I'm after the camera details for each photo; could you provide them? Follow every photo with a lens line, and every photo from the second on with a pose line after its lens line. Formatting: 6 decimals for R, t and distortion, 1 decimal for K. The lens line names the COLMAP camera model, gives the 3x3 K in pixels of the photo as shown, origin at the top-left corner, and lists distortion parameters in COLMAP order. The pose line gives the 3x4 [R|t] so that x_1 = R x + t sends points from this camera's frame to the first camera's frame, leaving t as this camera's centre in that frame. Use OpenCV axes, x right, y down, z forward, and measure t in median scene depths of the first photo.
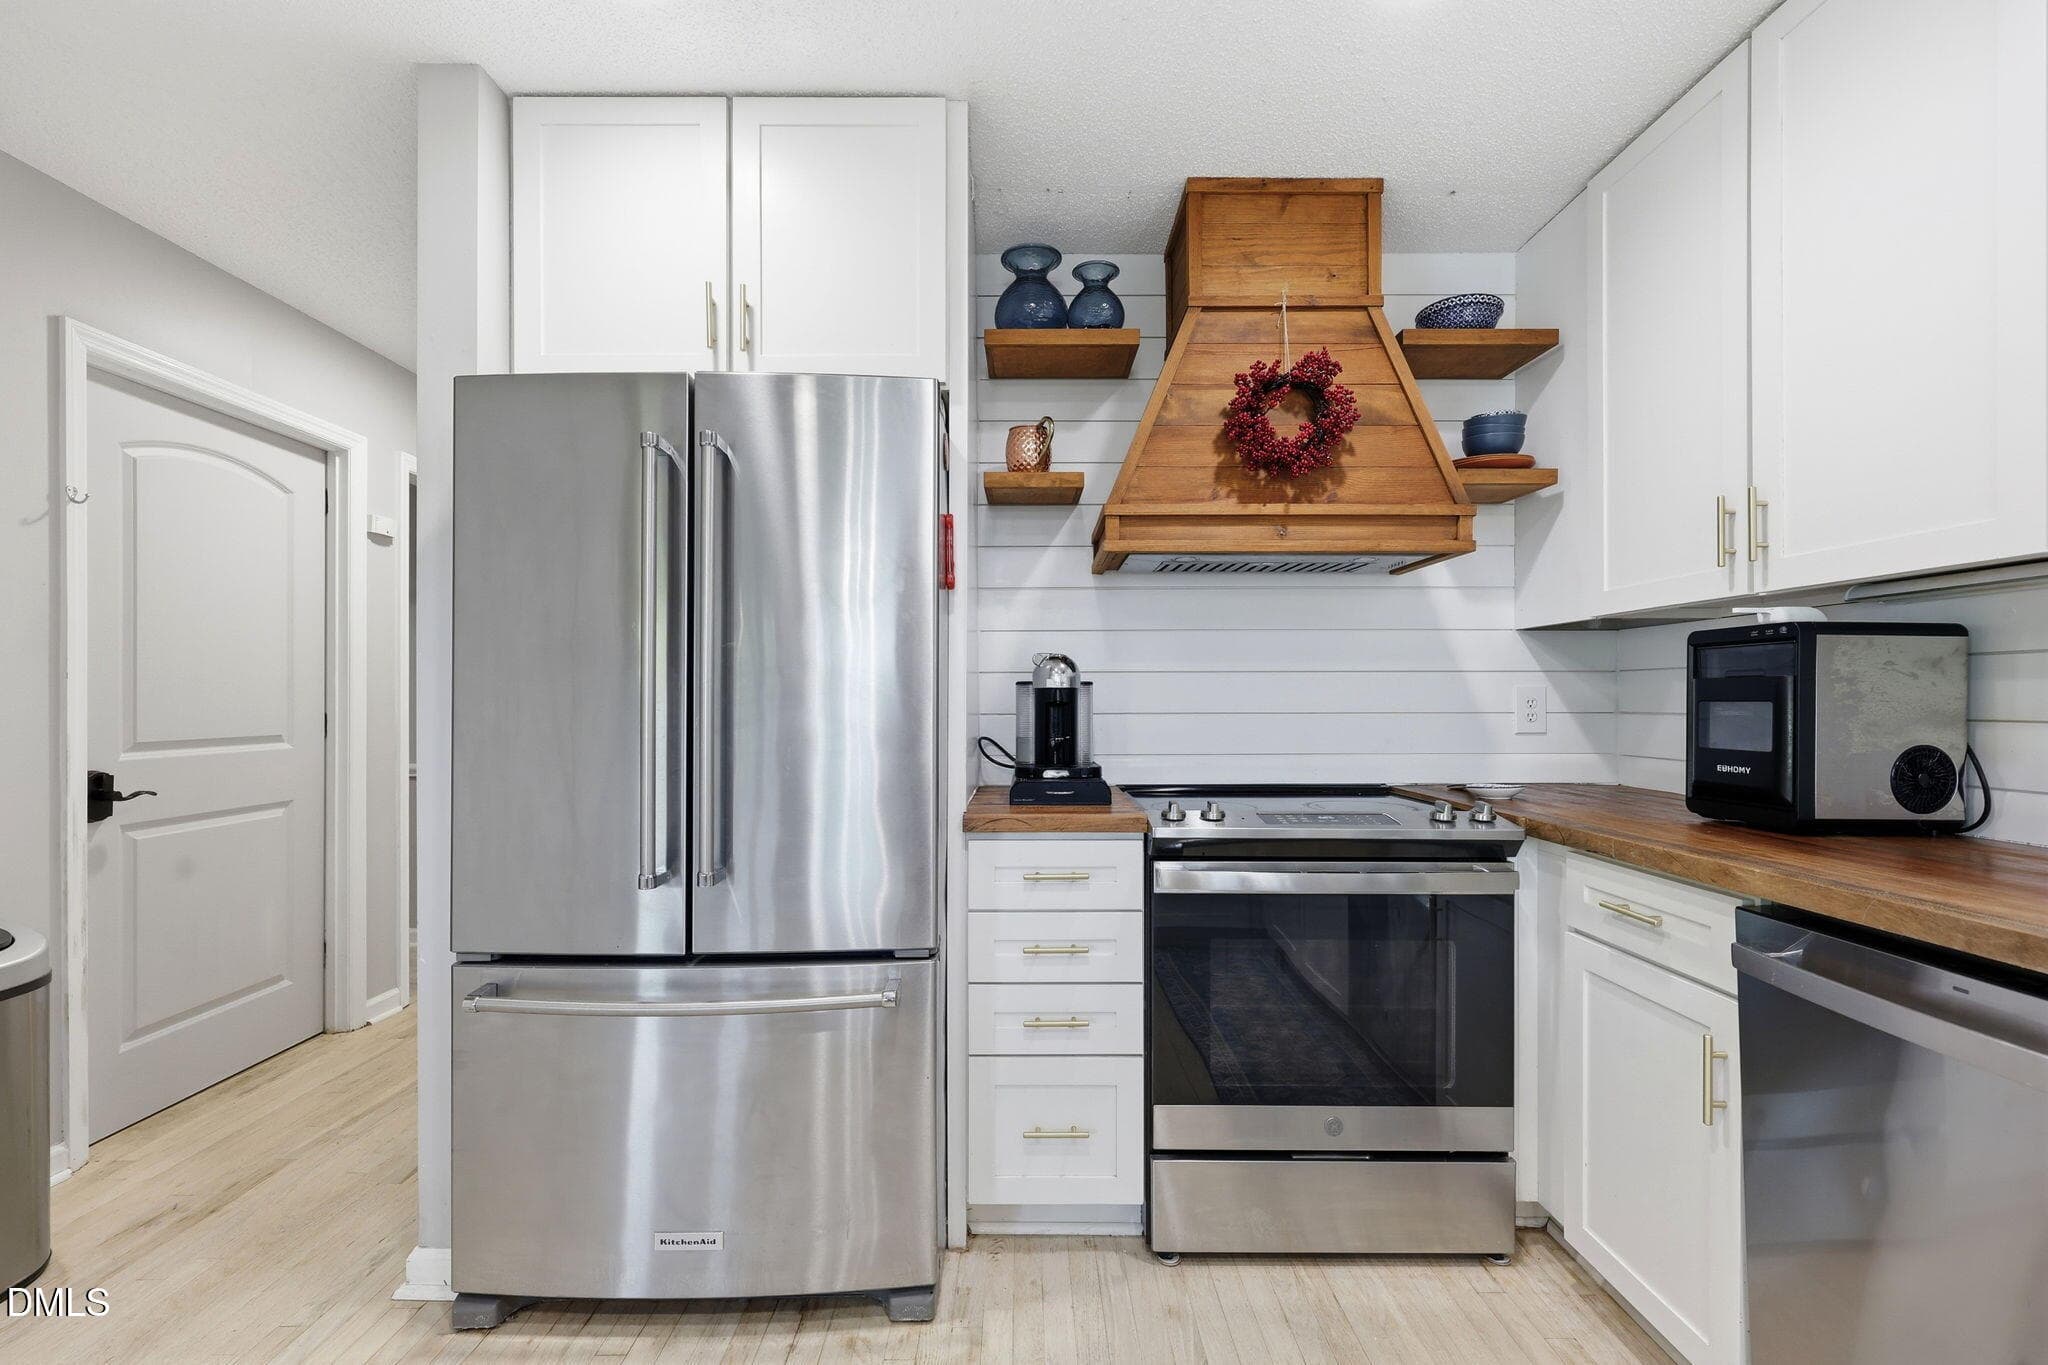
lens RADIAL K [[843.1, 0, 1021.8], [0, 843.1, 697.3], [0, 0, 1]] dist [0.002174, 0.000421]
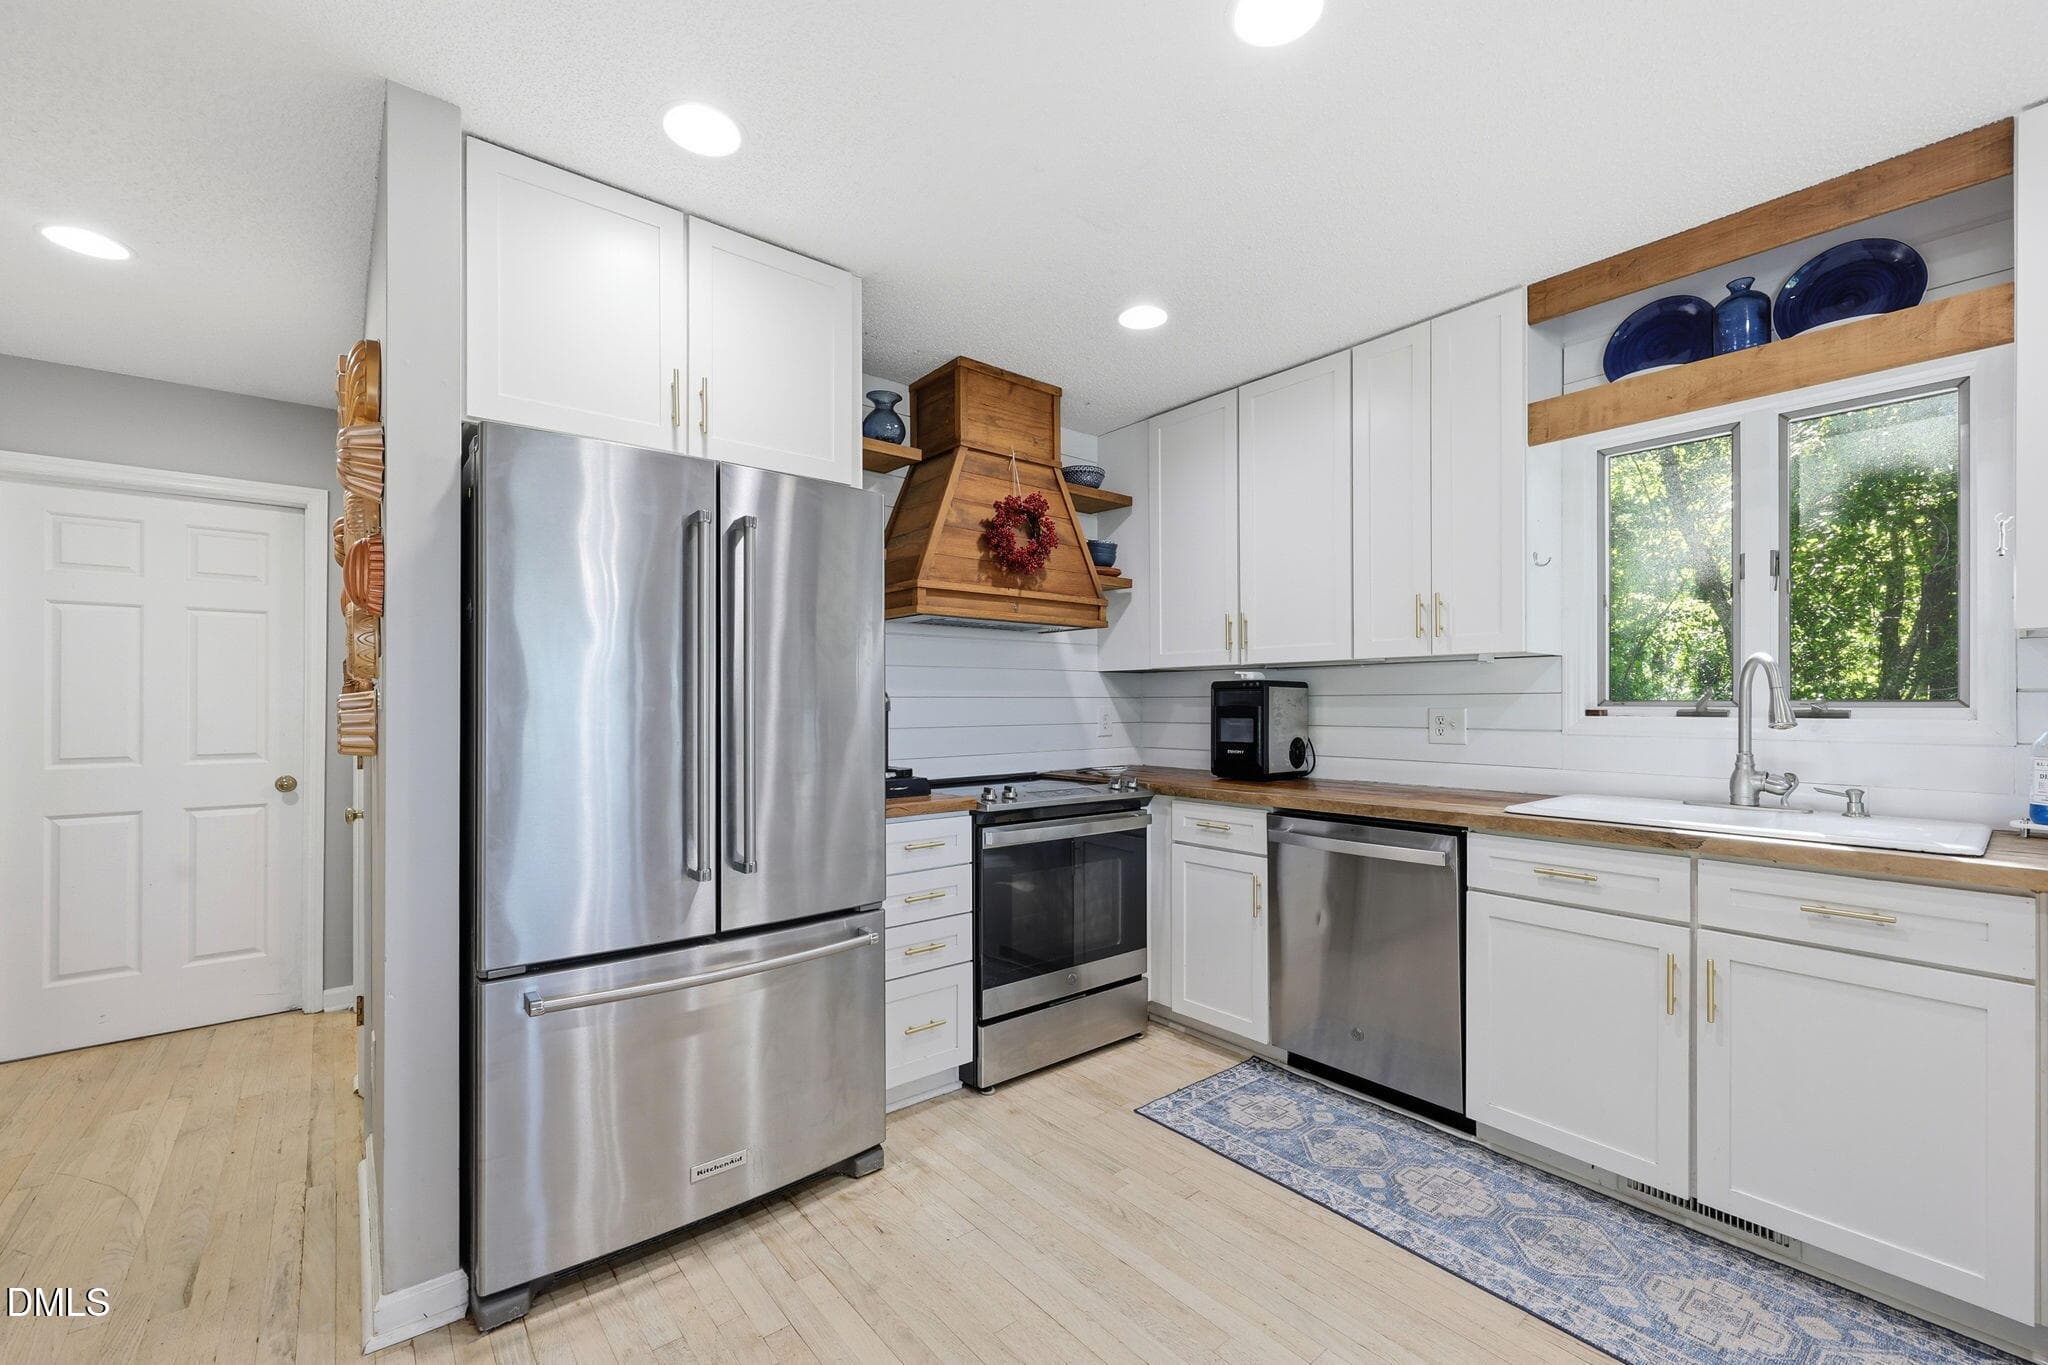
lens RADIAL K [[843.1, 0, 1025.9], [0, 843.1, 699.5], [0, 0, 1]] dist [0.002174, 0.000421]
pose [[0.775641, 0.002536, 0.631169, -0.722796], [0.000990, 0.999986, -0.005234, -0.026209], [-0.631174, 0.004685, 0.775627, -0.212574]]
